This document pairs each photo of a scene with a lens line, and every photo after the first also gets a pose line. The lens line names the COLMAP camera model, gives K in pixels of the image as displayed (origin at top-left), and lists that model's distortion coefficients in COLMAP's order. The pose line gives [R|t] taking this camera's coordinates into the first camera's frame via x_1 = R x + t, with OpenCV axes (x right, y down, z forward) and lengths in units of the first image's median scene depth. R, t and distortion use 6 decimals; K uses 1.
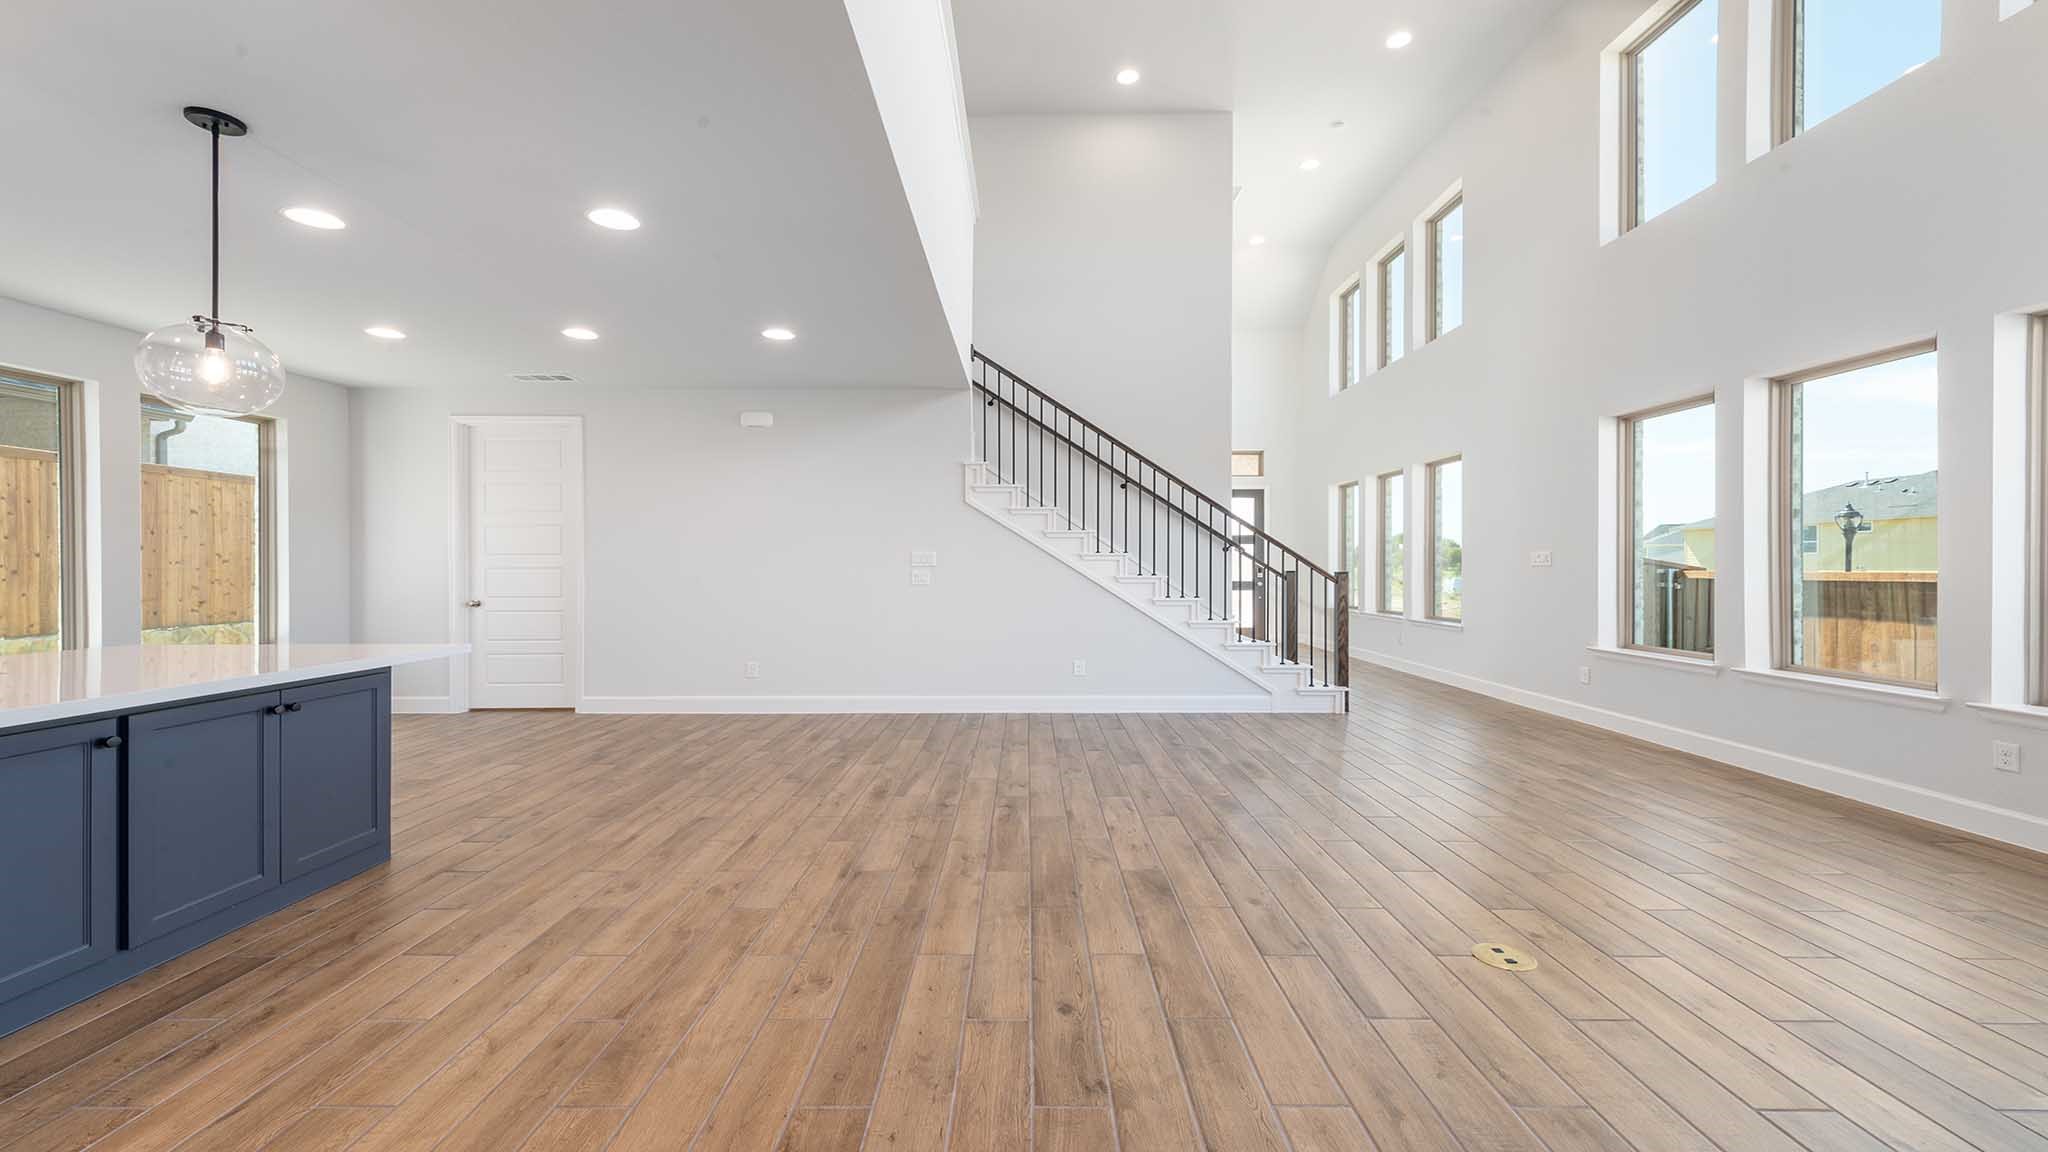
lens RADIAL K [[801.4, 0, 1024.0], [0, 801.4, 576.0], [0, 0, 1]] dist [0.001553, 0.000206]
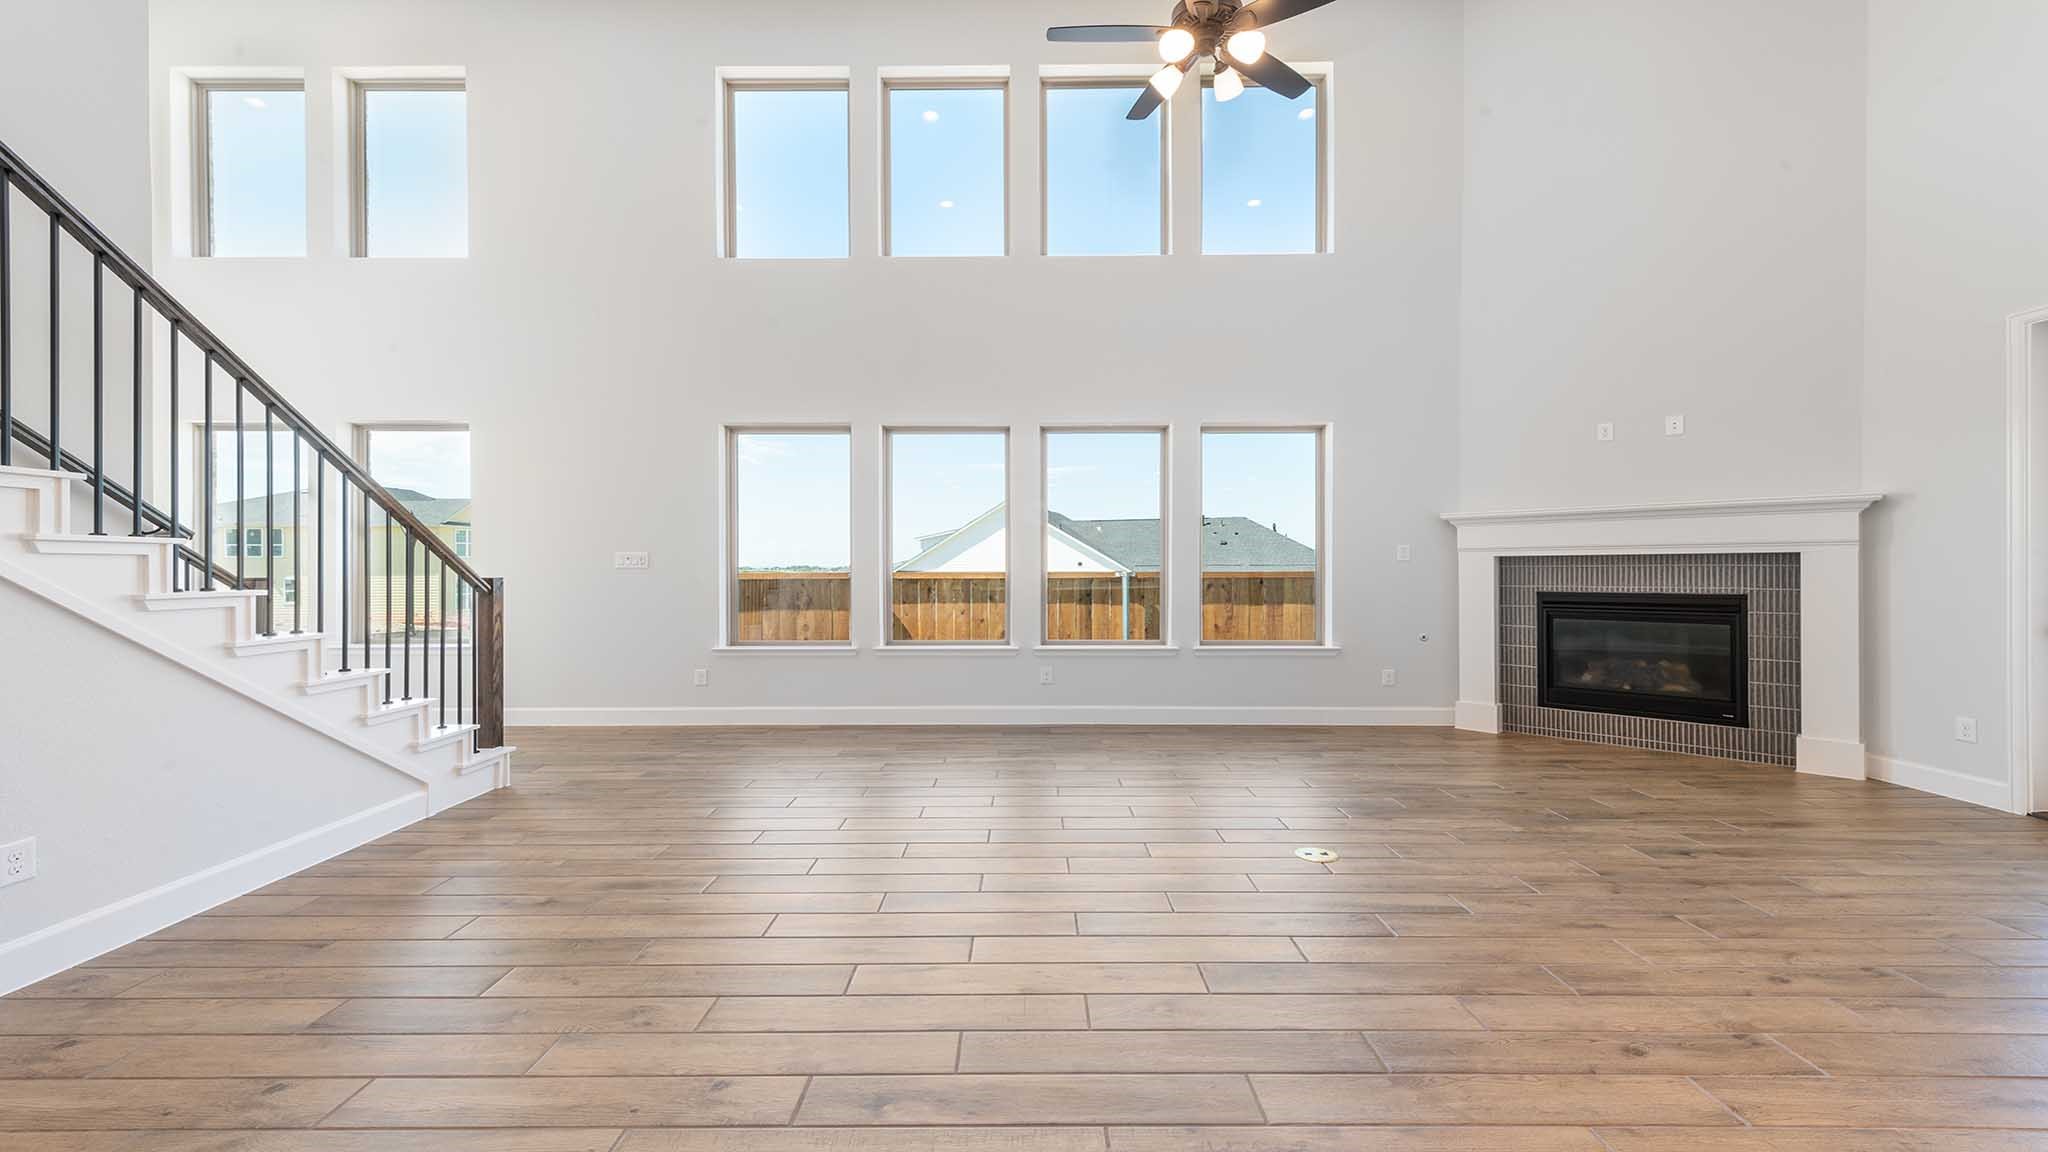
lens RADIAL K [[801.4, 0, 1024.0], [0, 801.4, 576.0], [0, 0, 1]] dist [0.001553, 0.000206]
pose [[0.007233, -0.011907, 0.999903, -0.610574], [0.016149, 0.999800, 0.011789, -0.017015], [-0.999843, 0.016062, 0.007424, 1.190463]]
